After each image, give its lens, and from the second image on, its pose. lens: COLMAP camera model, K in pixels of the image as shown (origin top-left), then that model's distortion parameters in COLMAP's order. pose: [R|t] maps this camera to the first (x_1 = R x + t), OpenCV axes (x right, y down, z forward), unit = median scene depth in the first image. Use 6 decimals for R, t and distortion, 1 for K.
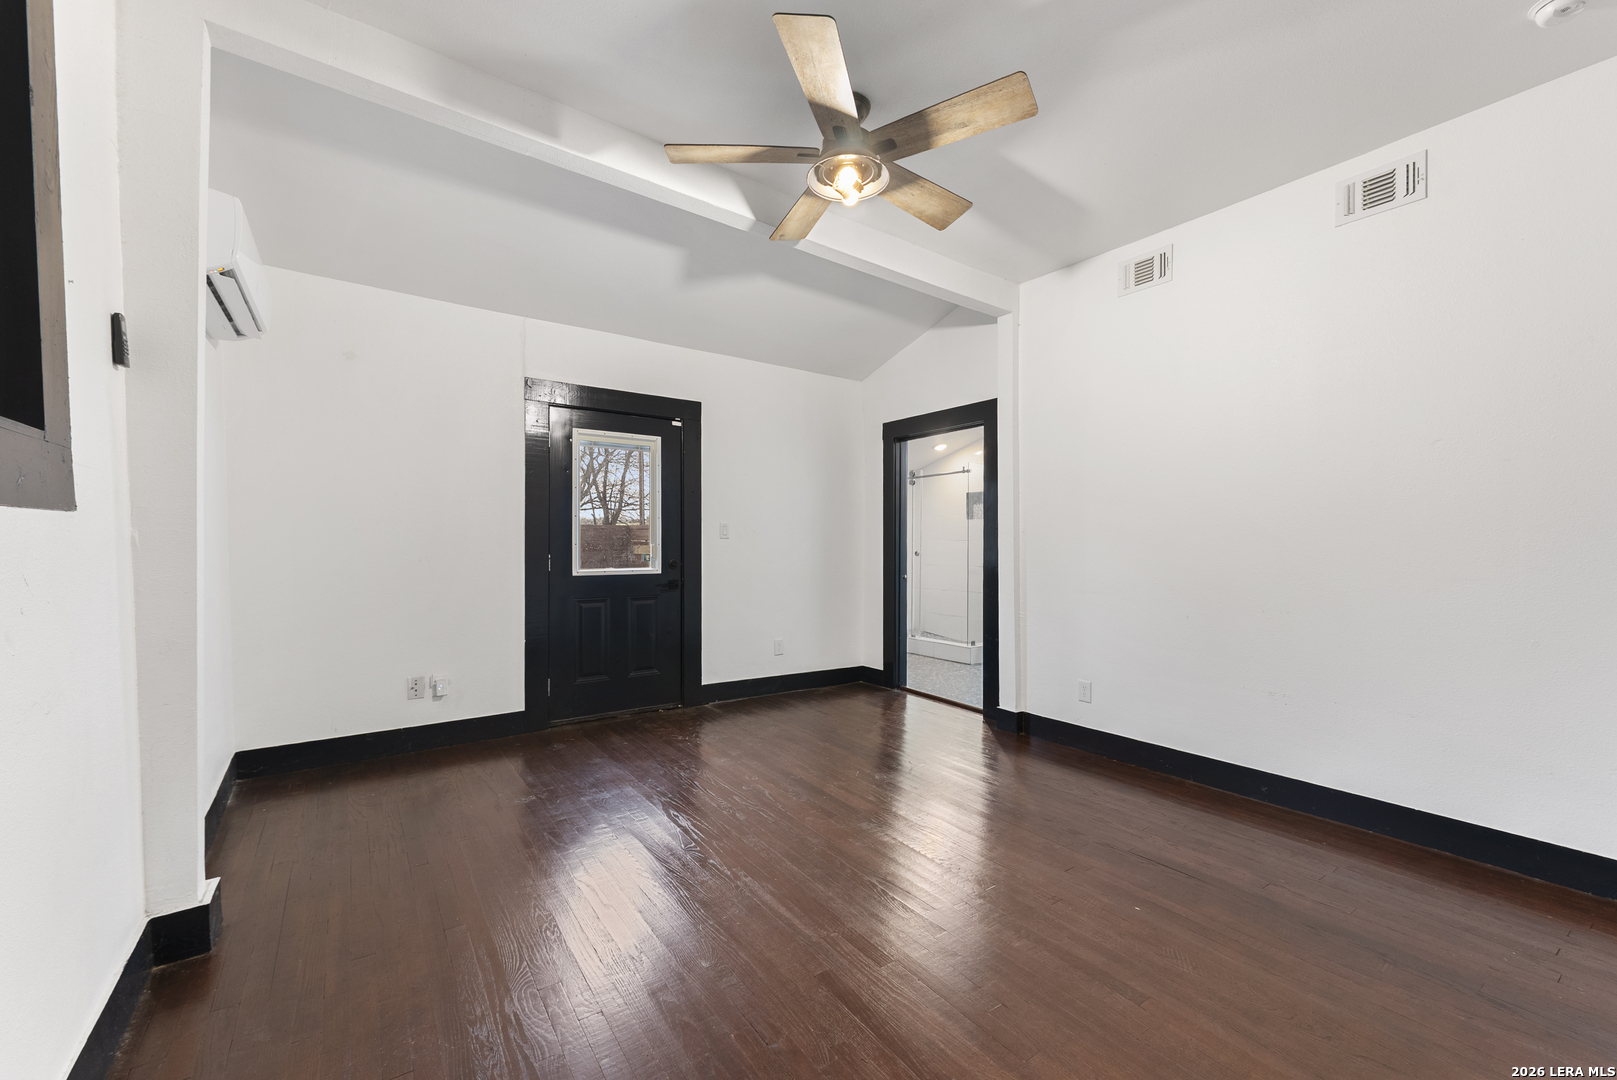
lens RADIAL K [[650.6, 0, 811.2], [0, 650.6, 551.0], [0, 0, 1]] dist [0.000070, -0.000881]
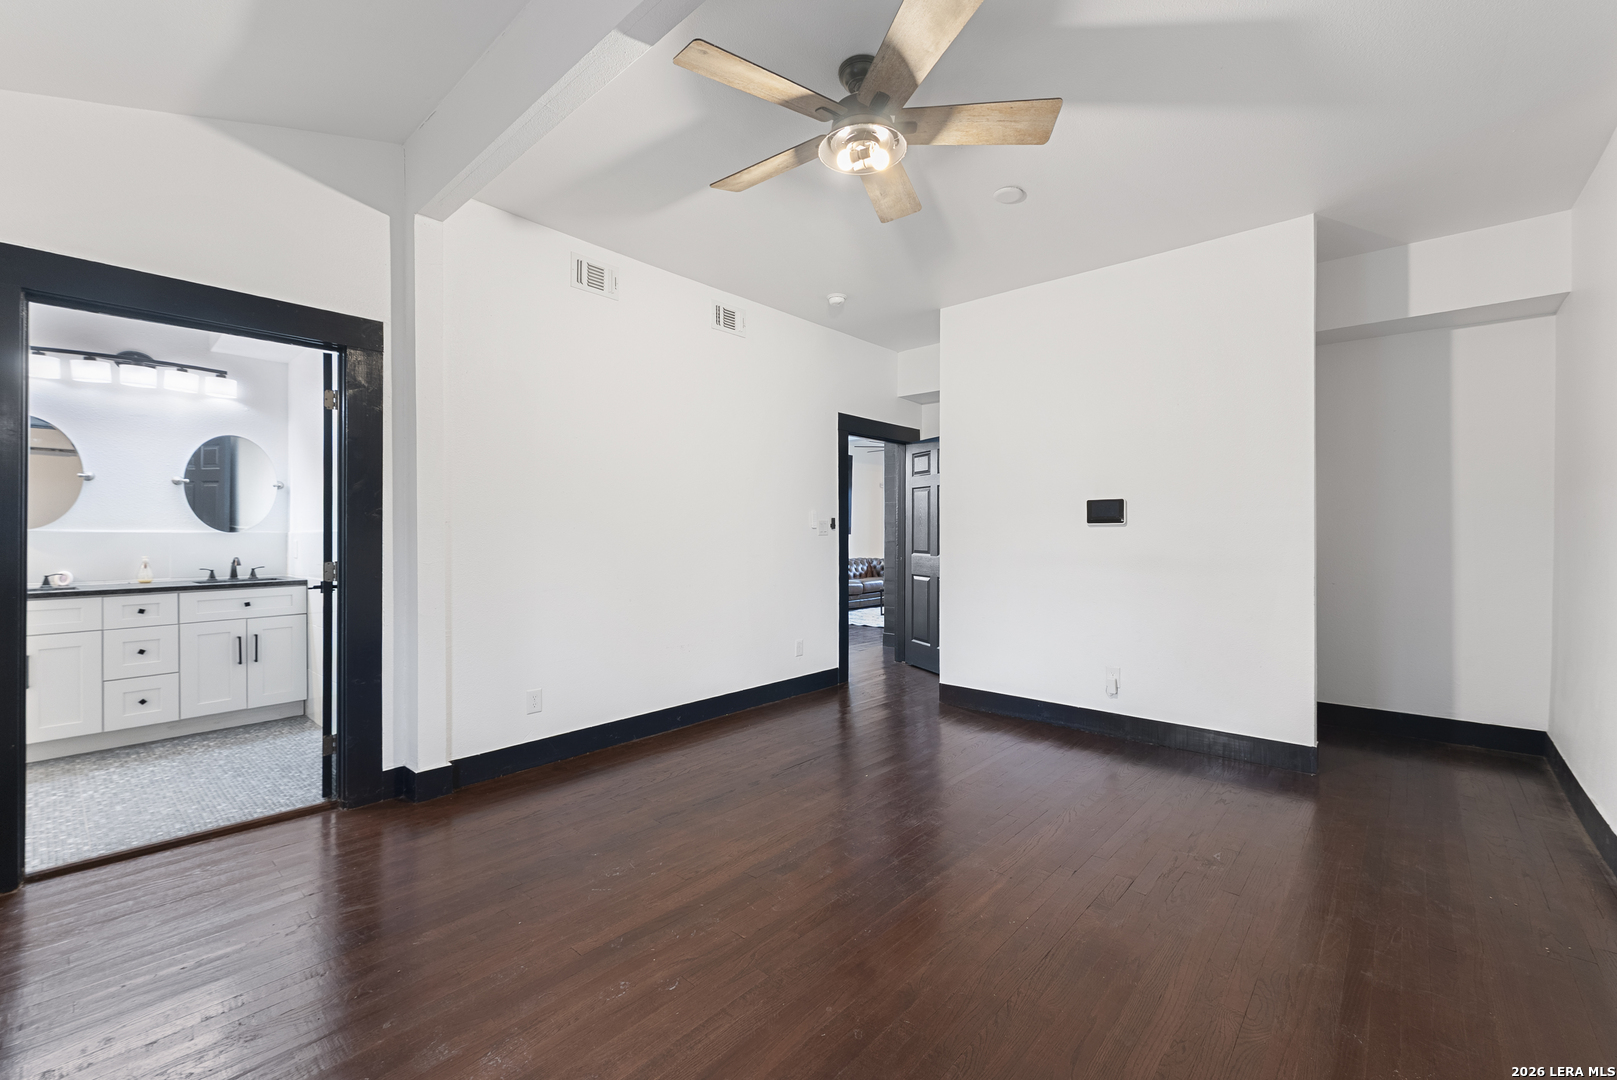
lens RADIAL K [[650.6, 0, 810.1], [0, 650.6, 530.6], [0, 0, 1]] dist [0.000070, -0.000881]
pose [[-0.217345, 0.003822, 0.976087, -0.638650], [0.014543, 0.999894, -0.000677, -0.015141], [-0.975986, 0.014048, -0.217378, 0.970610]]
